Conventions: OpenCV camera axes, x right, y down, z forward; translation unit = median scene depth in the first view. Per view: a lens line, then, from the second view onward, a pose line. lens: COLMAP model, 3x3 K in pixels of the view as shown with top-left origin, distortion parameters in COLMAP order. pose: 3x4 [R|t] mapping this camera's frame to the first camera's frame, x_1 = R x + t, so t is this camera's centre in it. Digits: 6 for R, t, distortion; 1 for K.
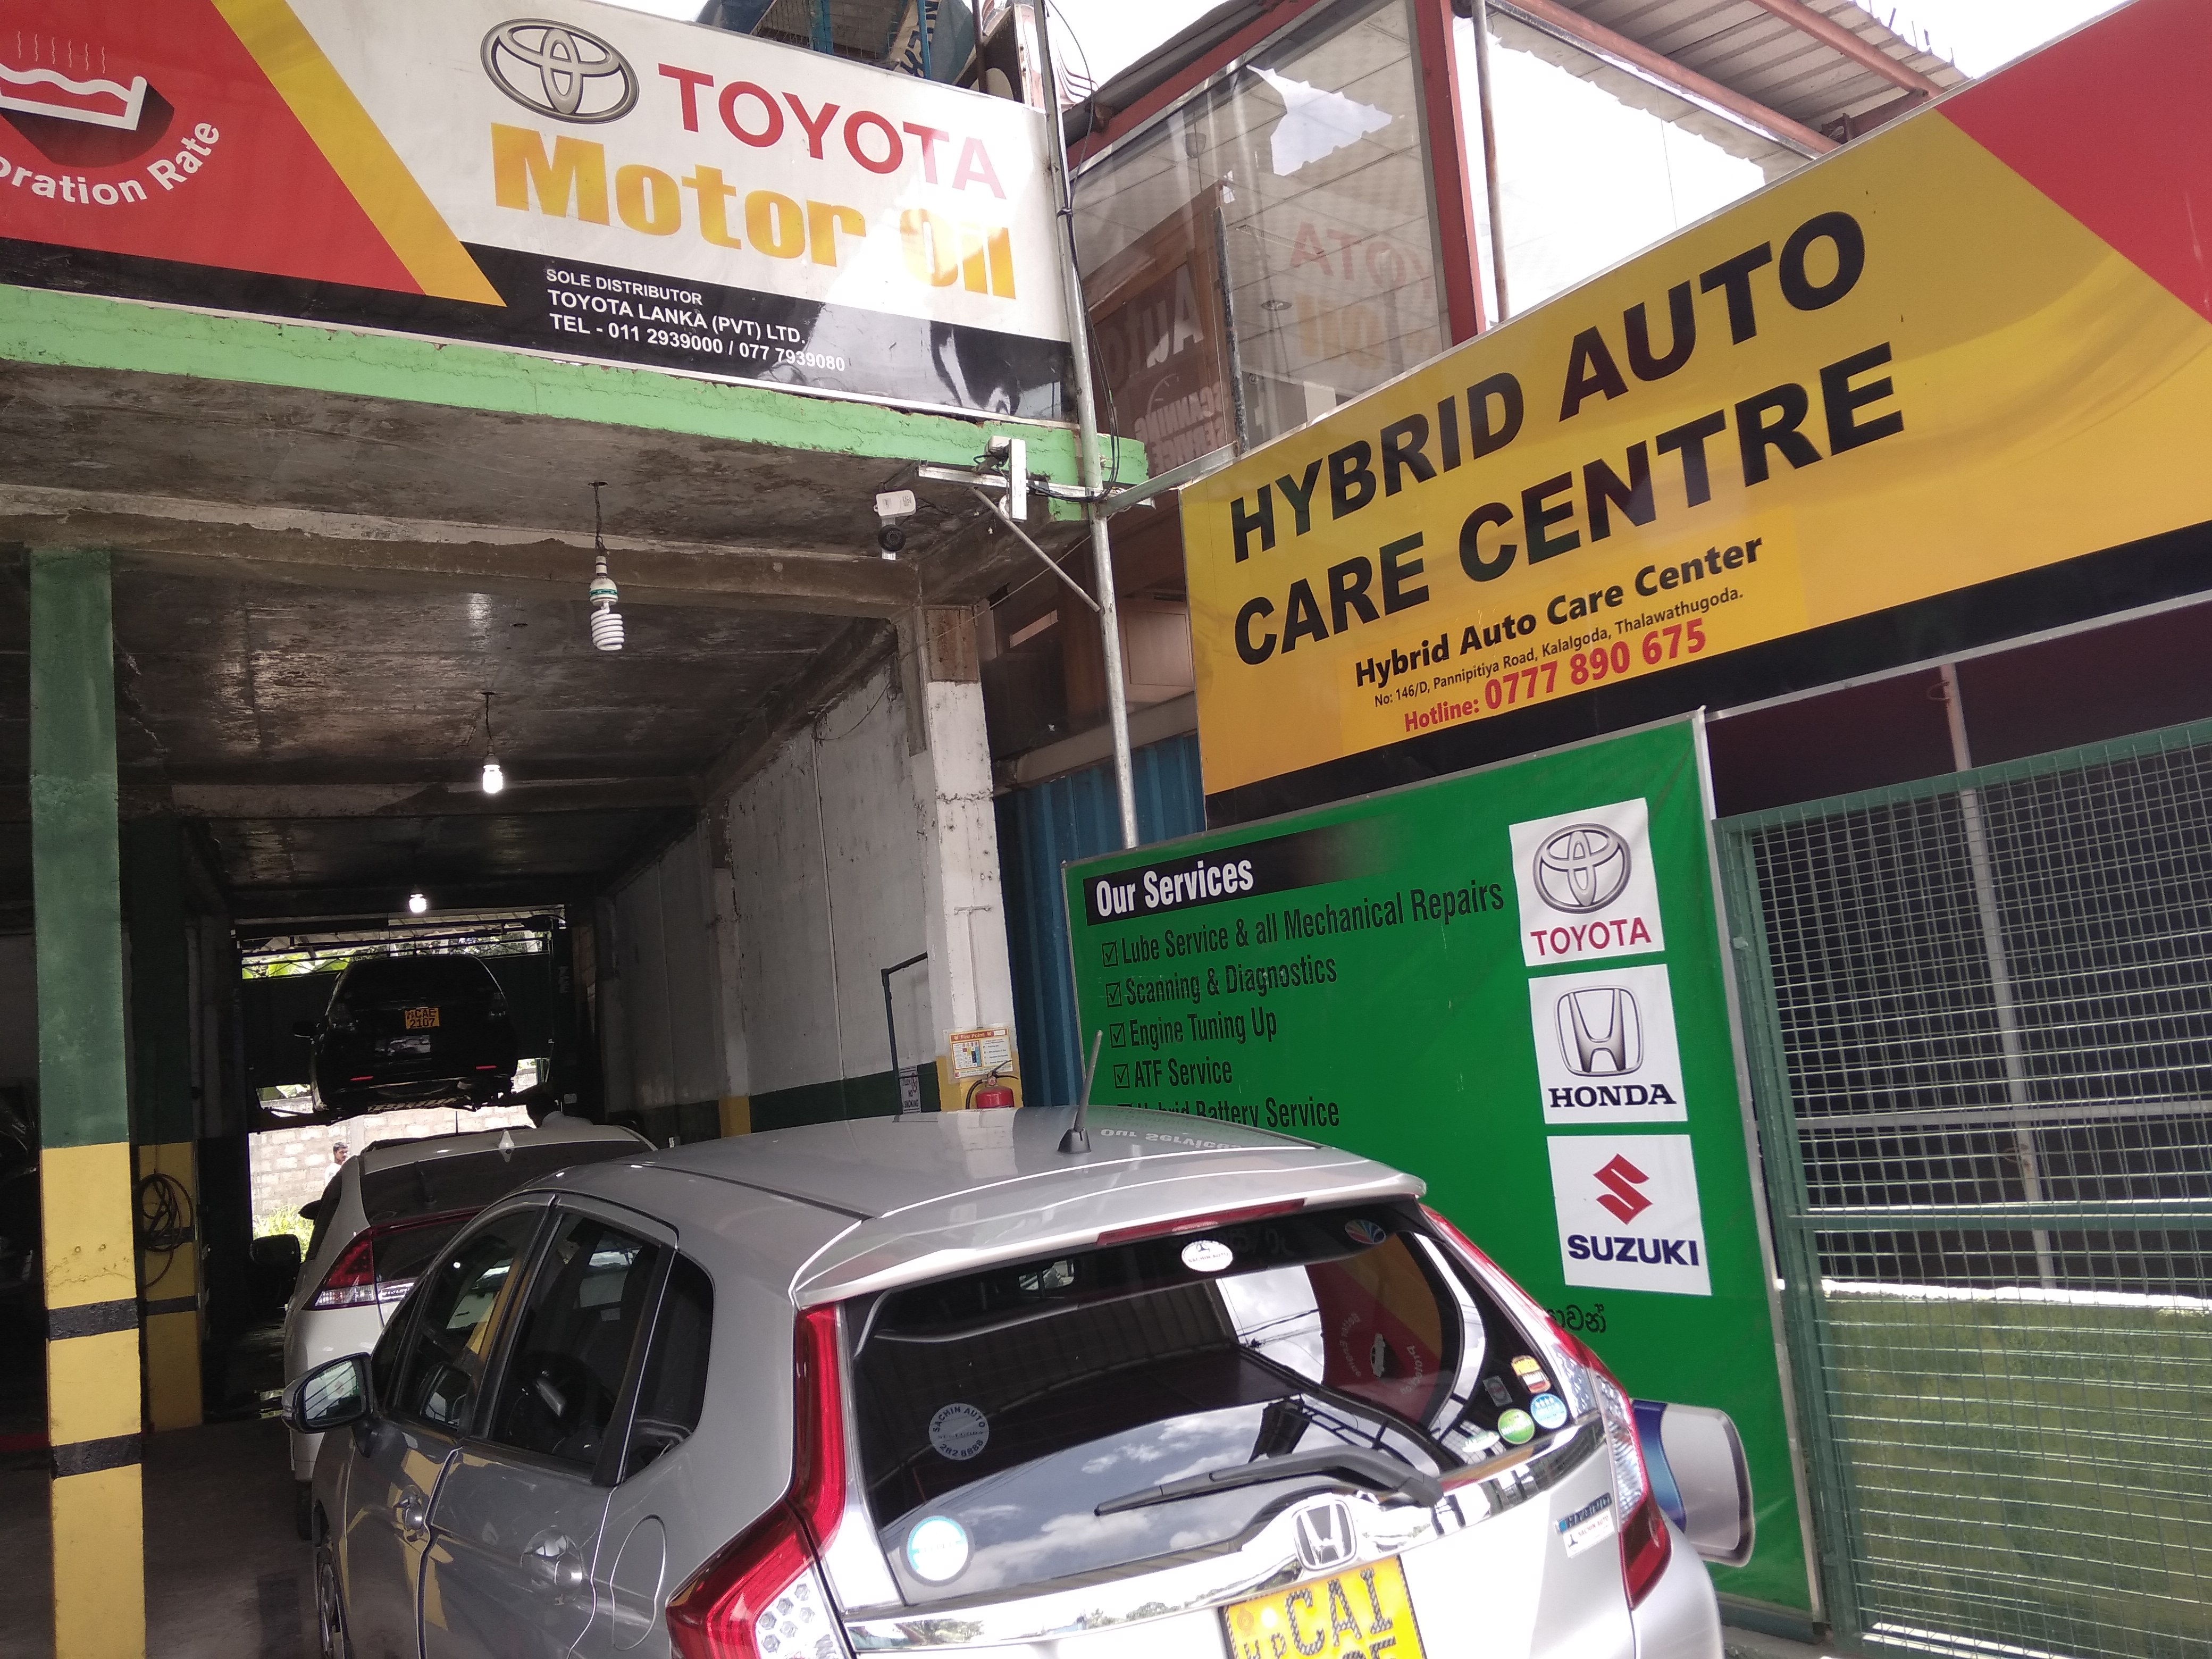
lens RADIAL K [[1829.5, 0, 1106.5], [0, 1829.5, 829.8], [0, 0, 1]] dist [-0.002187, -0.001276]
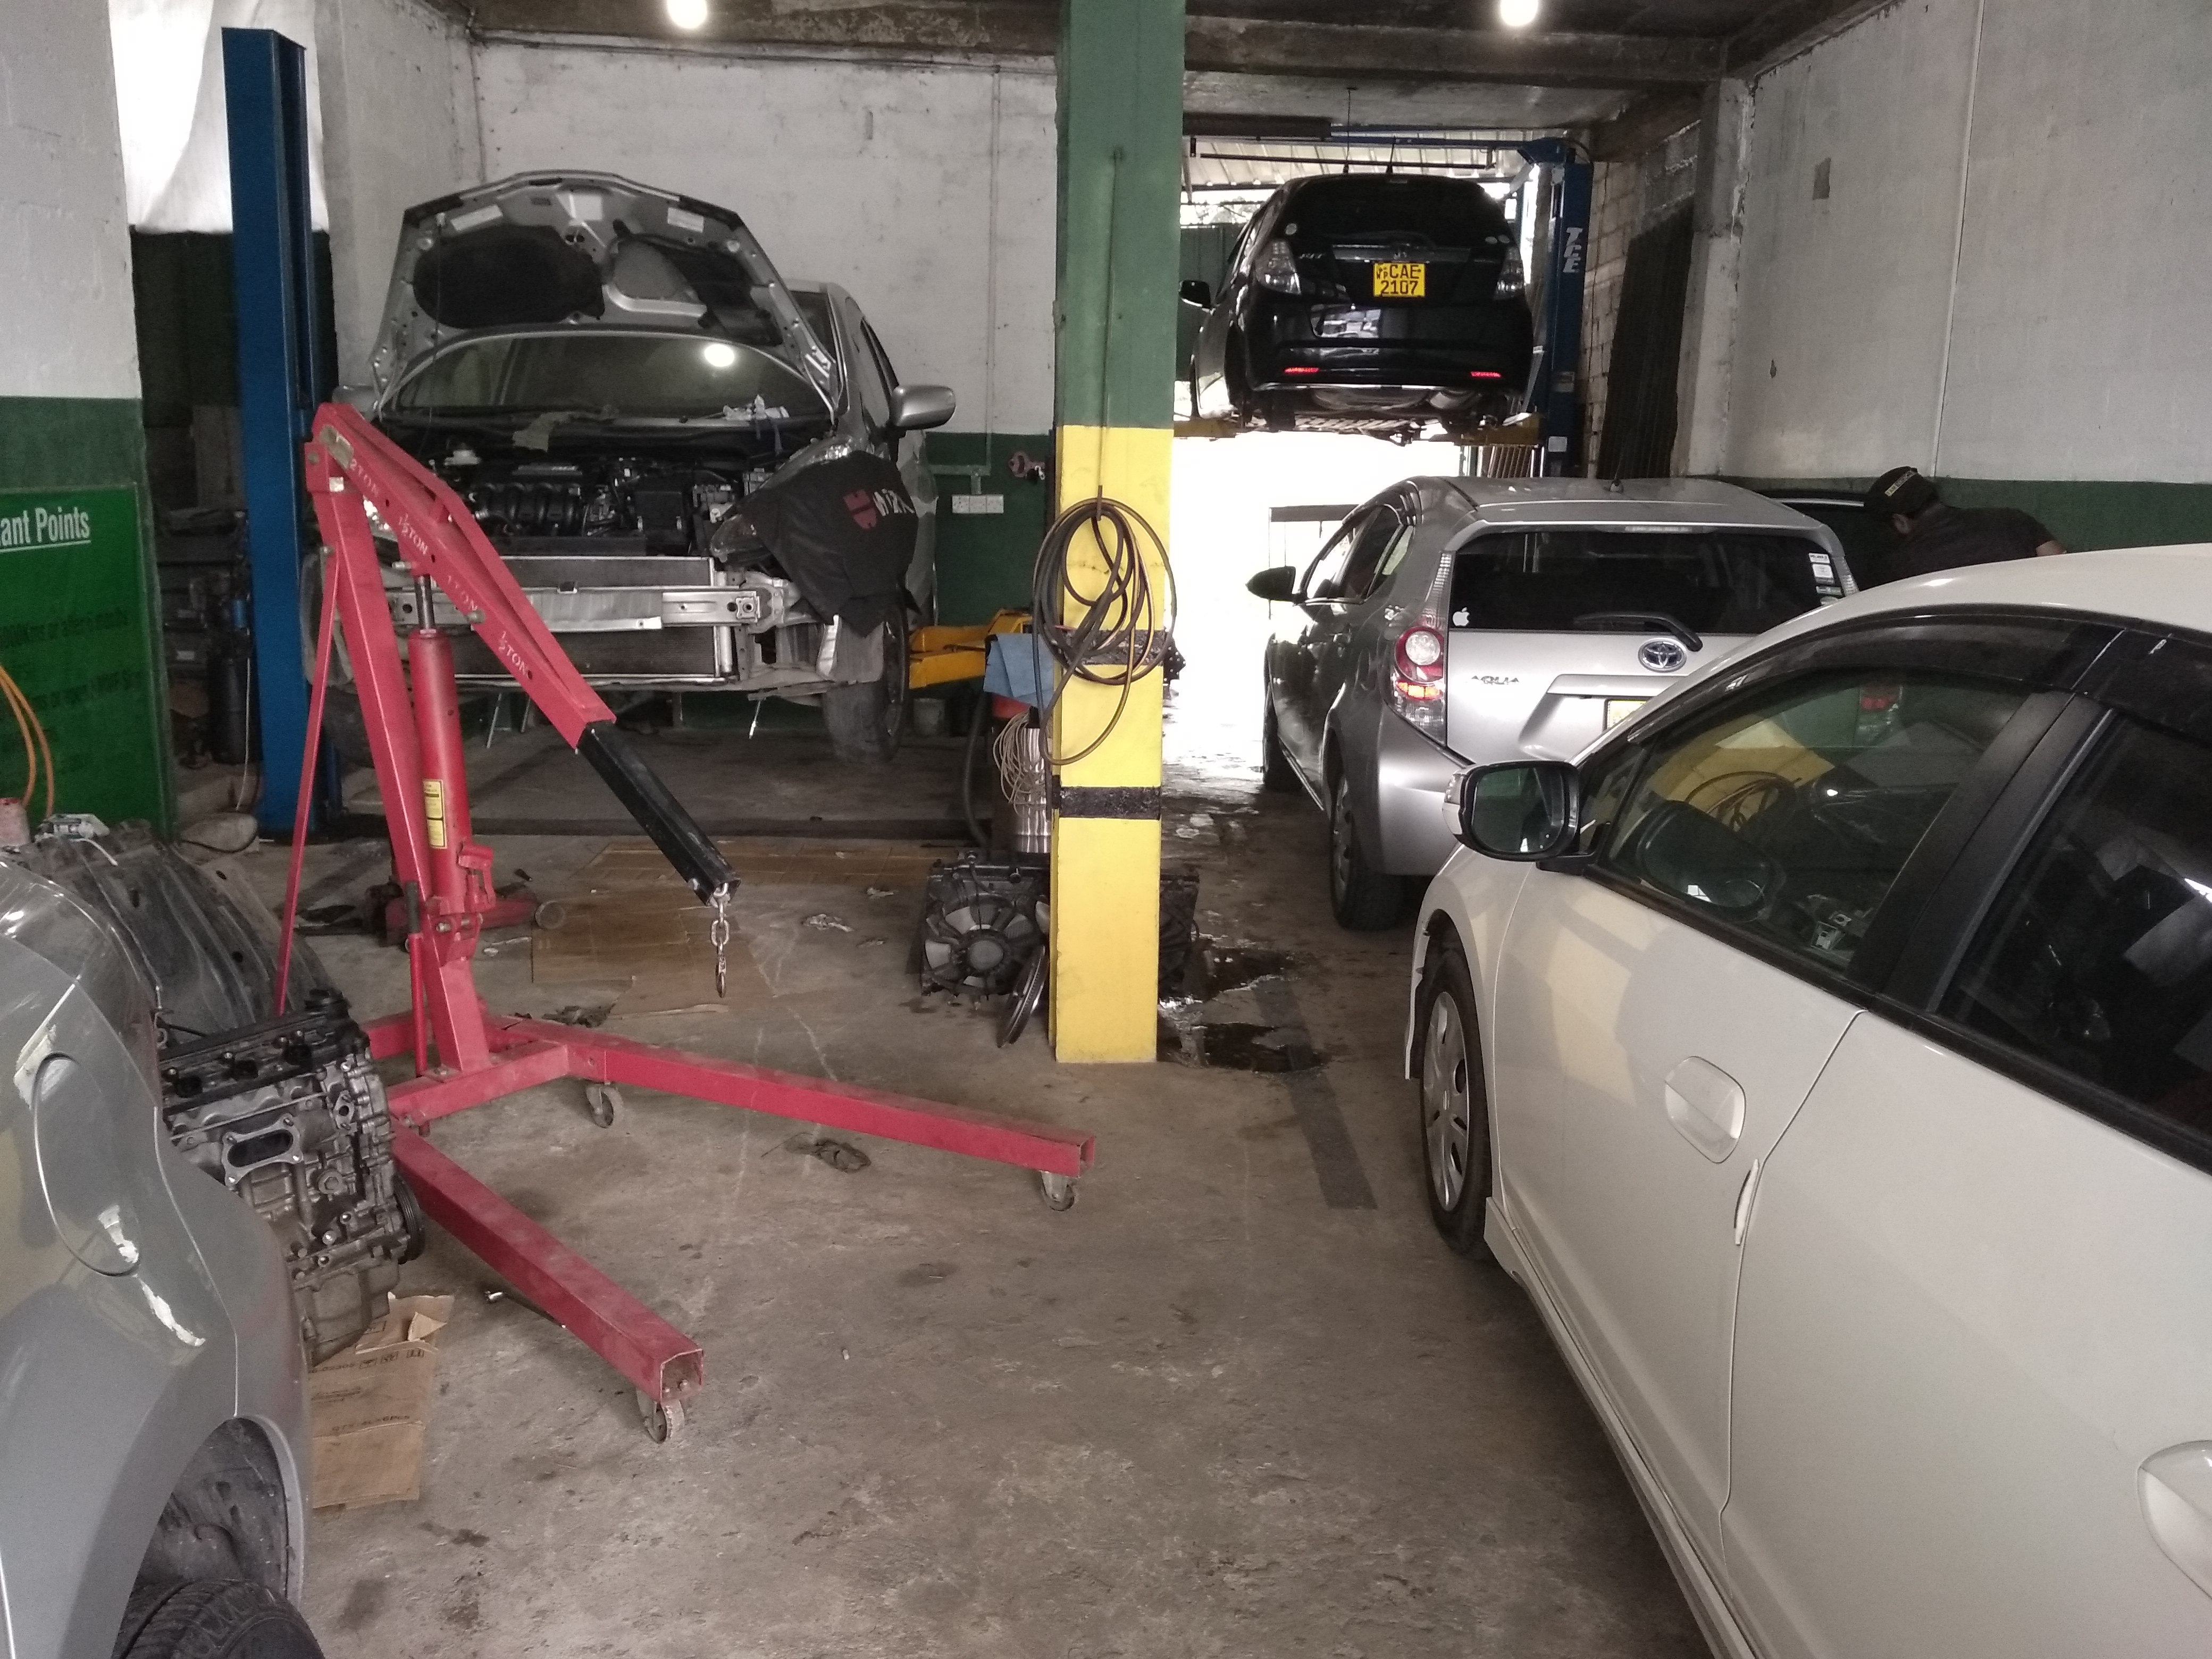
lens RADIAL K [[1829.5, 0, 1105.0], [0, 1829.5, 830.1], [0, 0, 1]] dist [-0.002187, -0.001276]
pose [[0.922715, 0.179883, -0.340939, -0.228940], [-0.056192, 0.937764, 0.342696, 0.073192], [0.381365, -0.297052, 0.875397, 0.385911]]
